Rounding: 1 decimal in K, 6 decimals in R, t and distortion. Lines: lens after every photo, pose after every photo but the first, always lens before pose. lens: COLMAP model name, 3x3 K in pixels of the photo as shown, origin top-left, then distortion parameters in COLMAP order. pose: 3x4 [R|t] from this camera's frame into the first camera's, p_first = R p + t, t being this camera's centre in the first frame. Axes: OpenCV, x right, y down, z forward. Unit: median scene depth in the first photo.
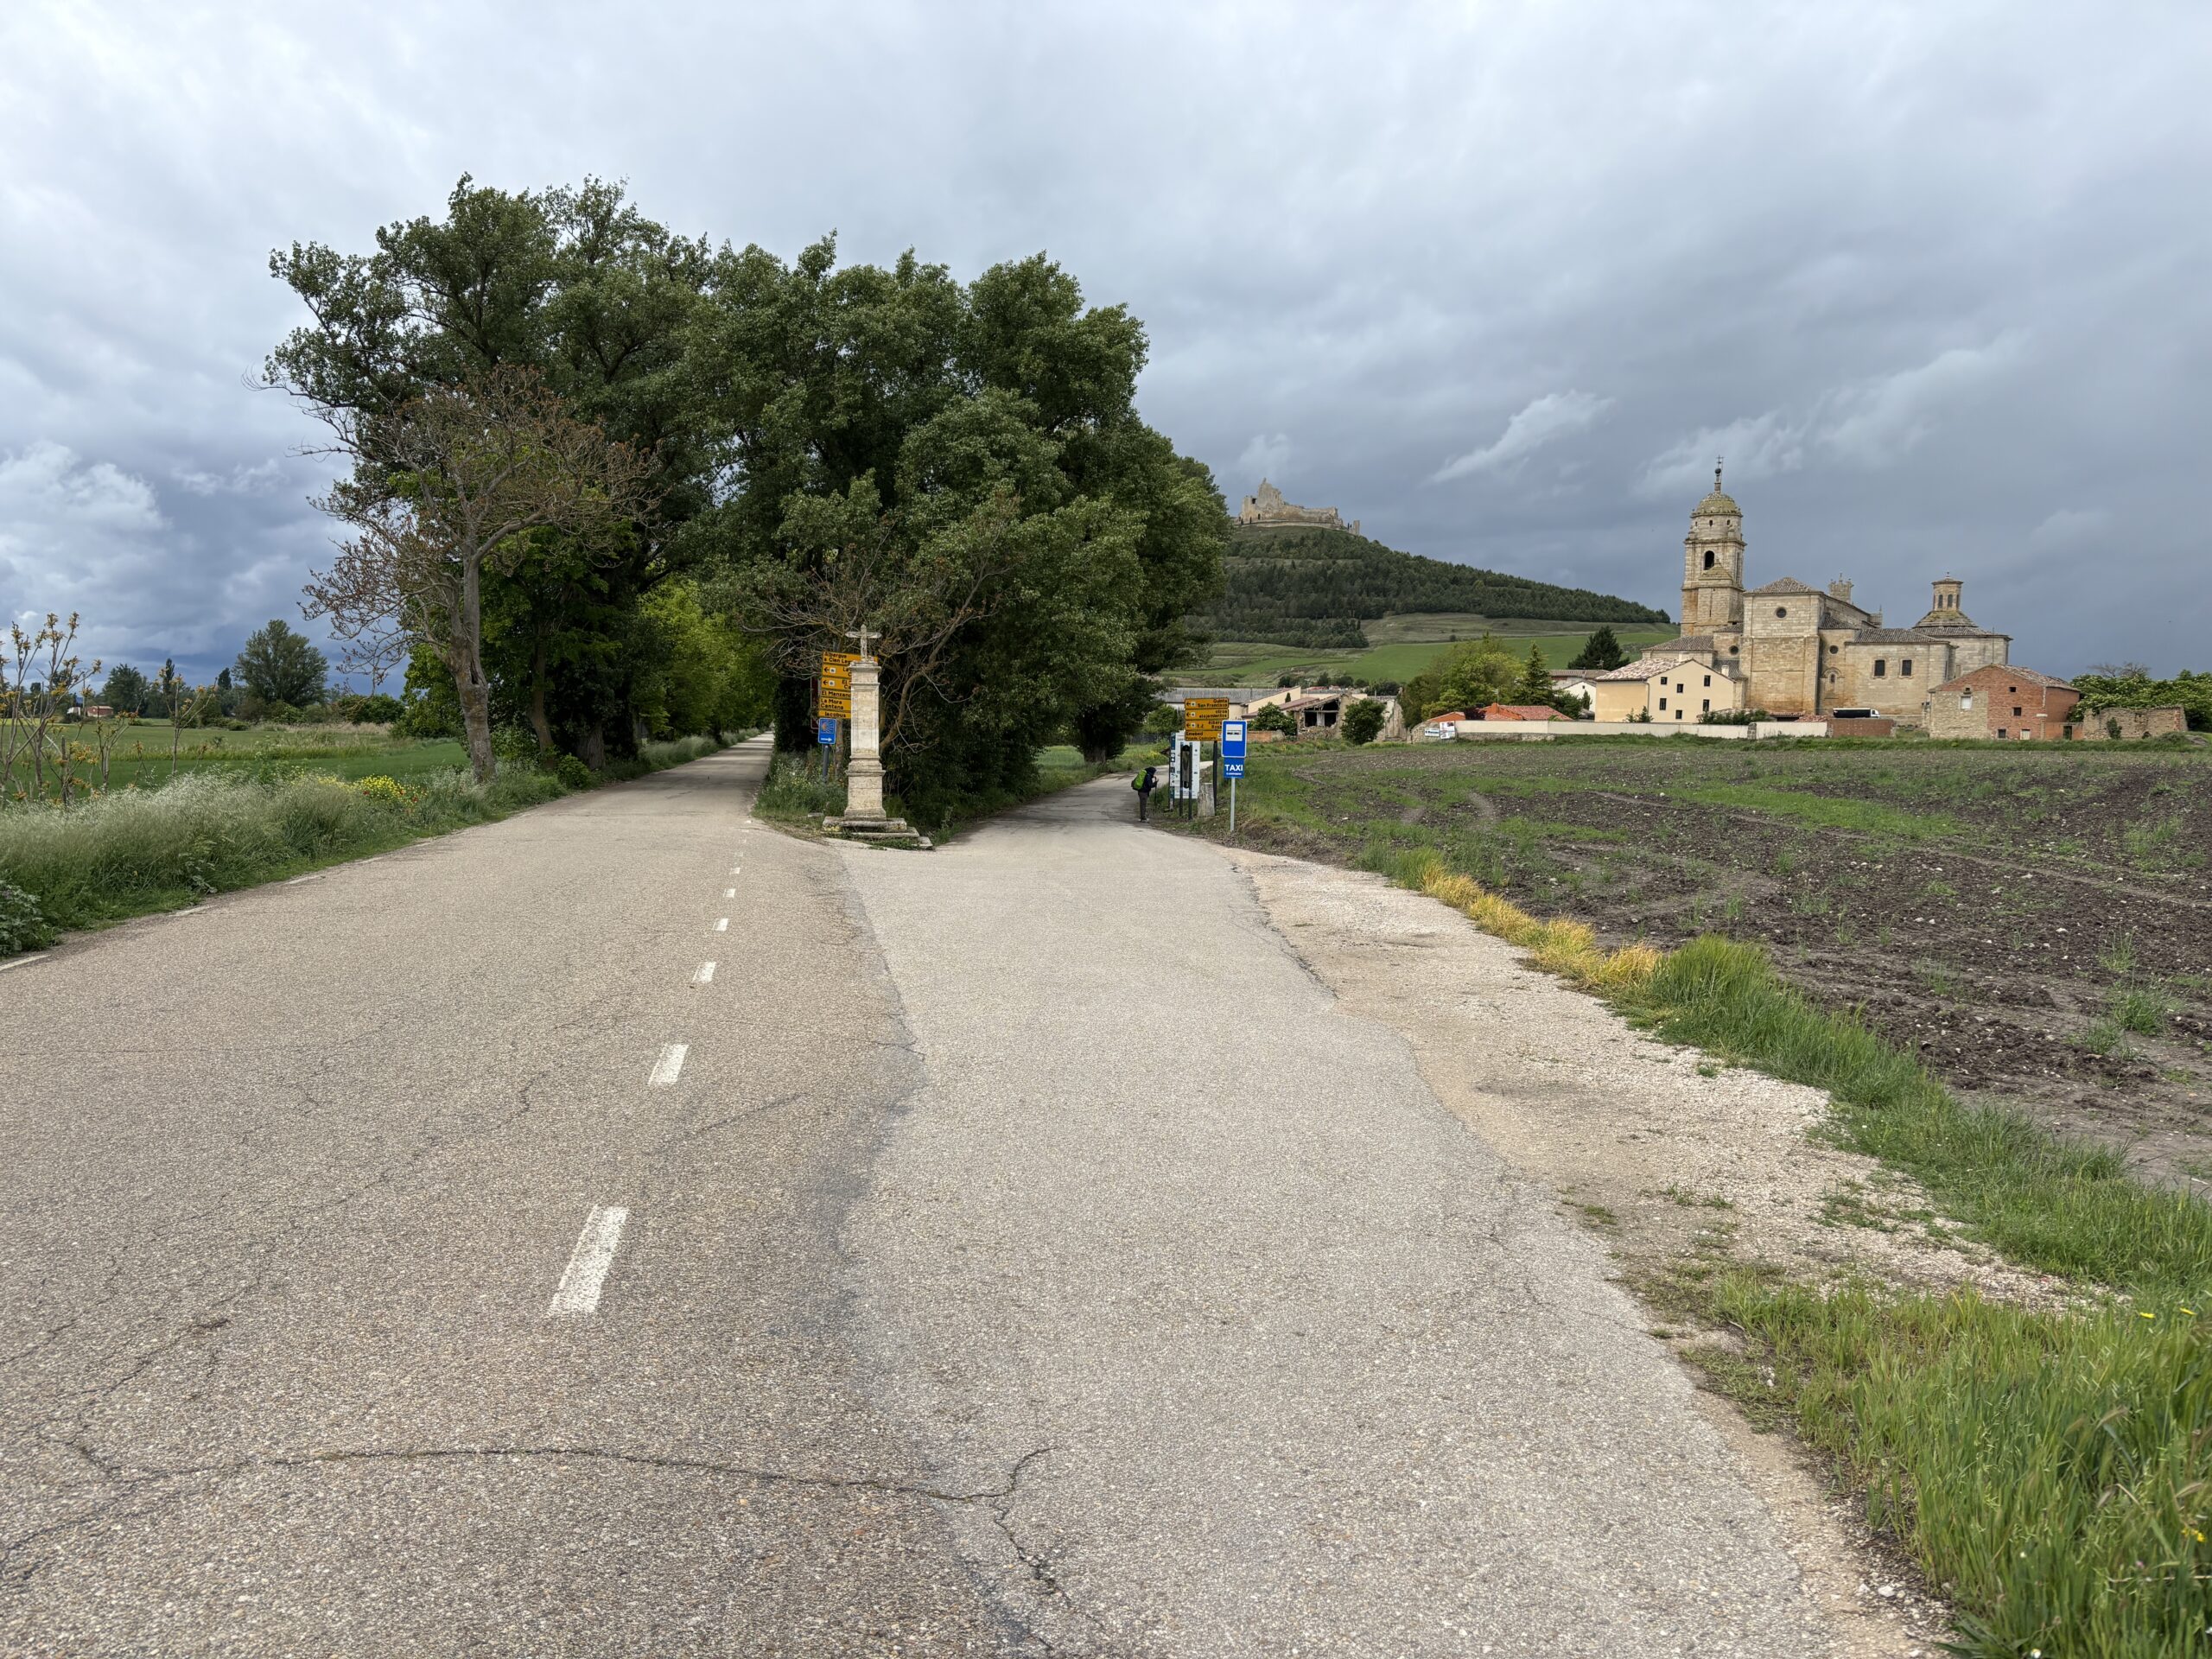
lens RADIAL K [[1619.8, 0, 1095.7], [0, 1619.8, 859.6], [0, 0, 1]] dist [0.006314, -0.001790]
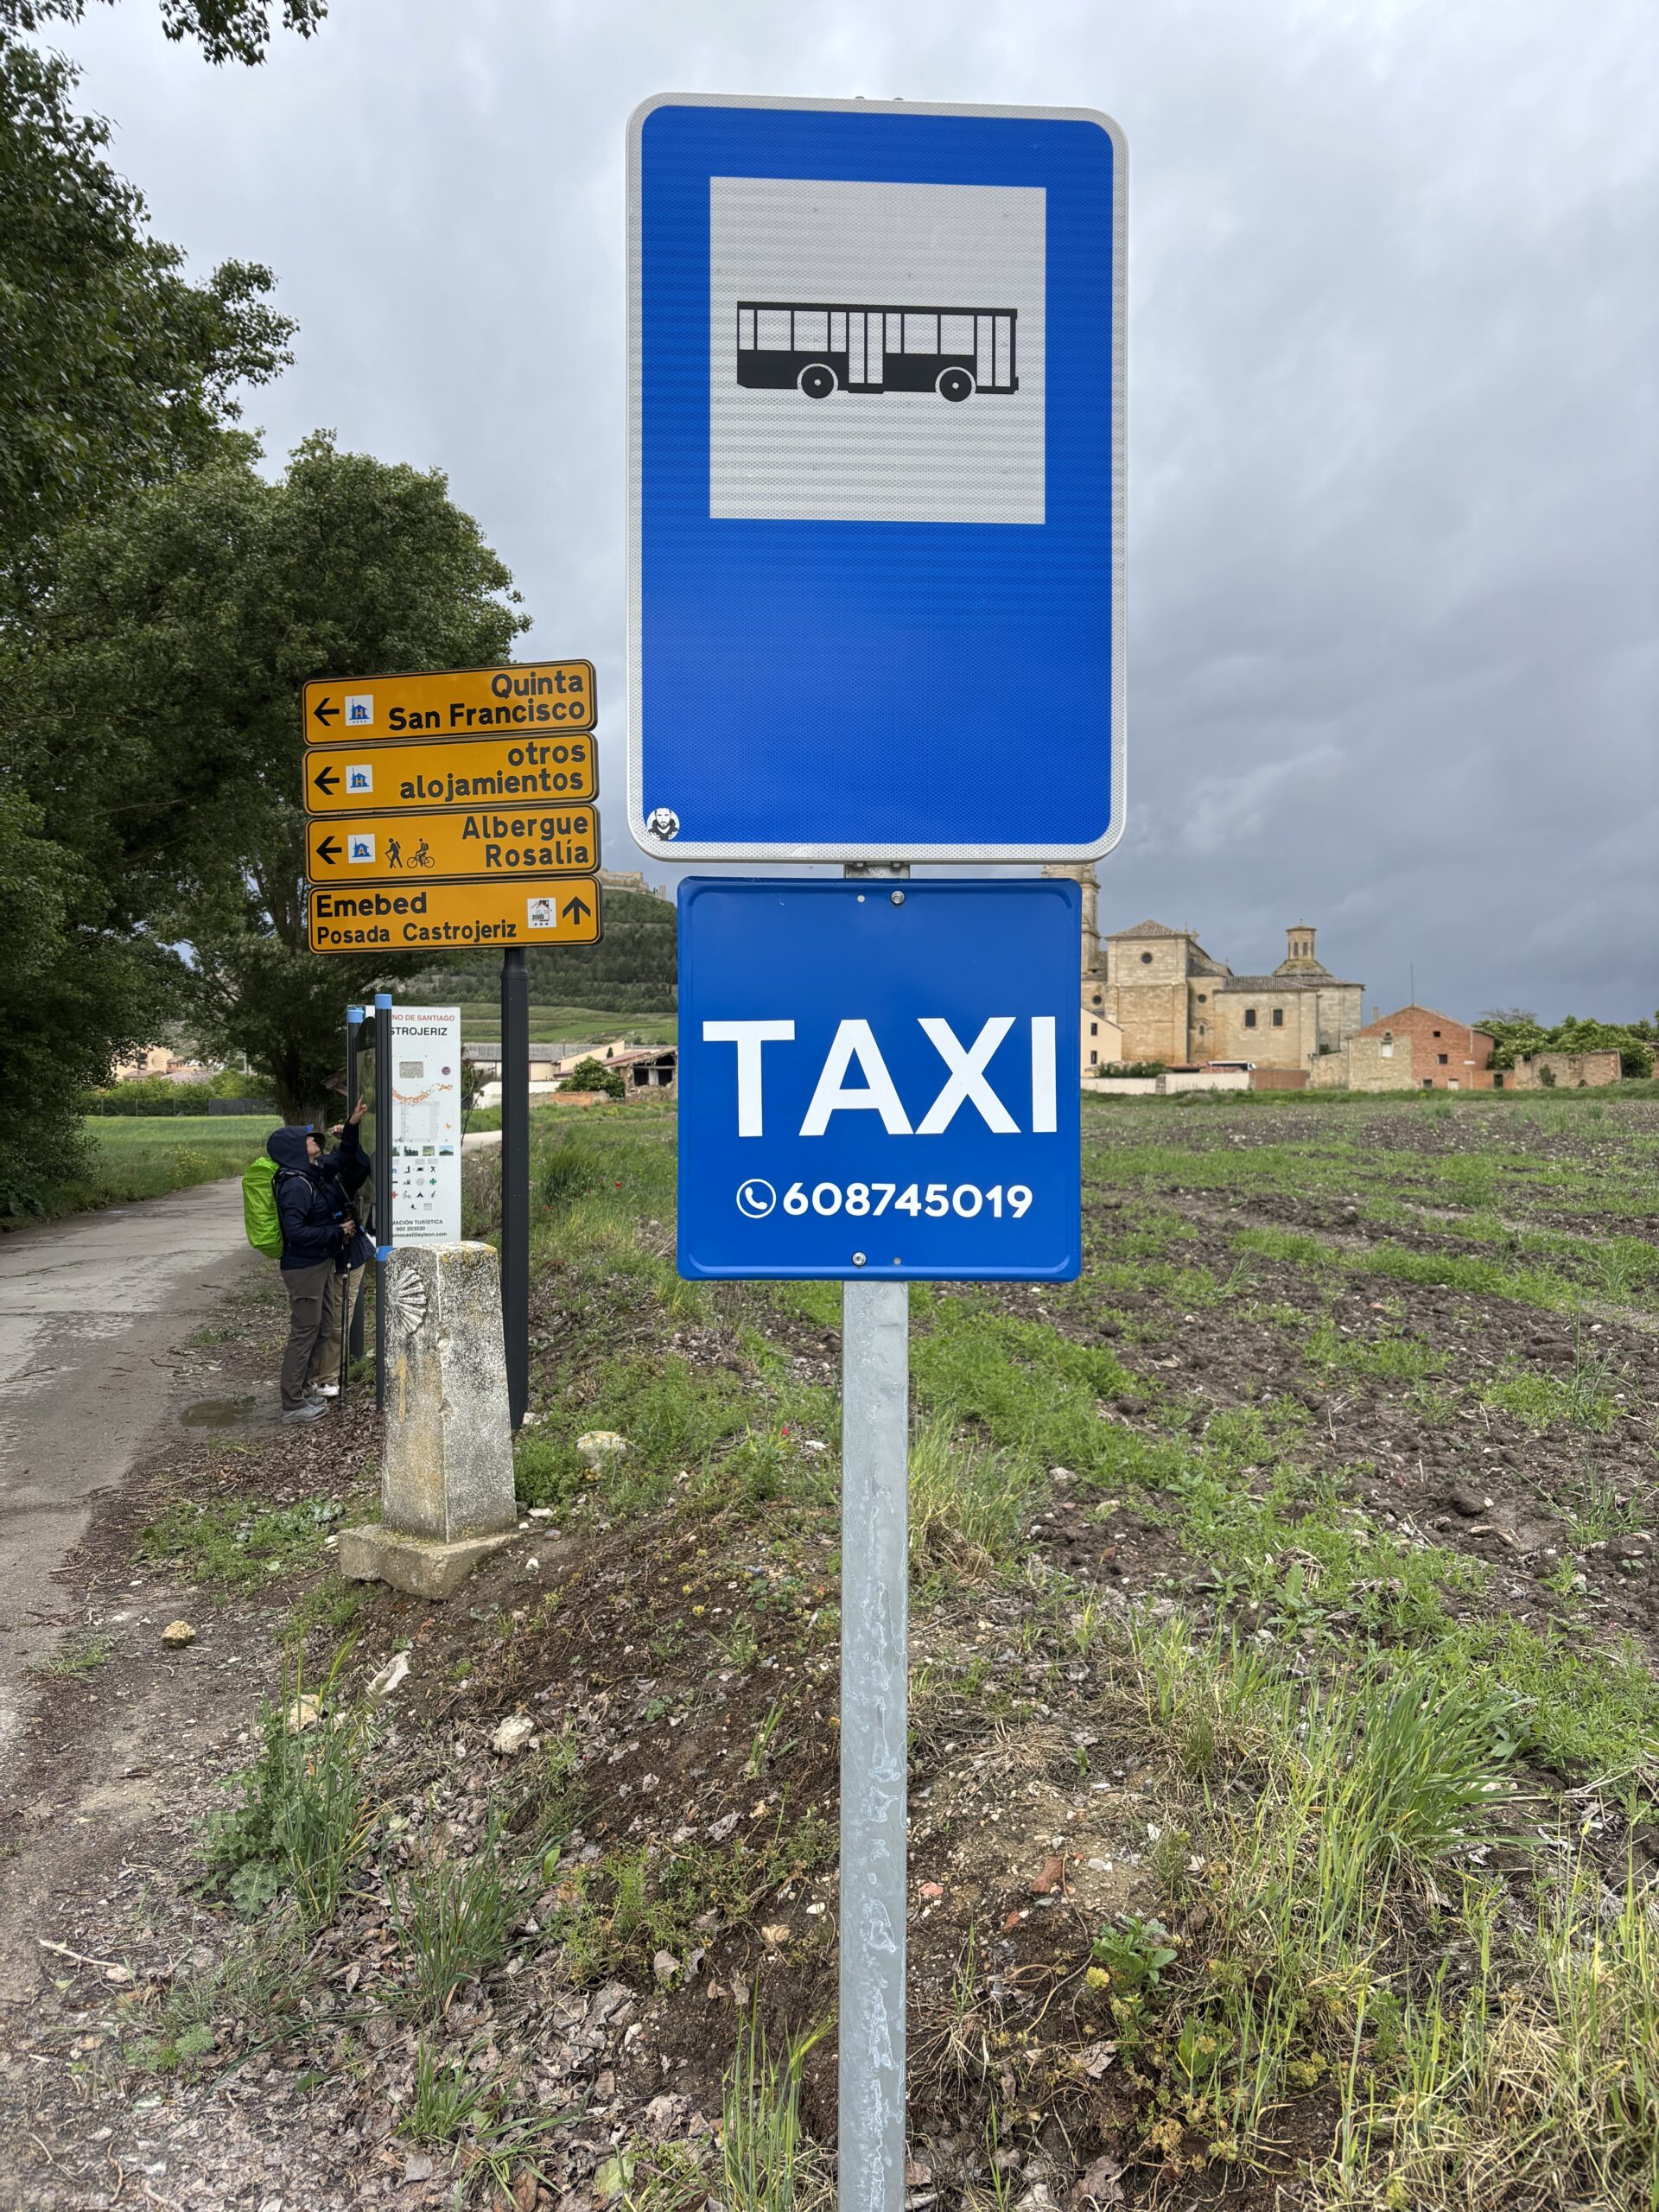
lens RADIAL K [[1619.8, 0, 800.1], [0, 1619.8, 1104.9], [0, 0, 1]] dist [0.006314, -0.001790]
pose [[0.970312, -0.013584, 0.241474, 0.013110], [0.032292, 0.996758, -0.073689, -0.009619], [-0.239690, 0.079299, 0.967605, 0.174110]]
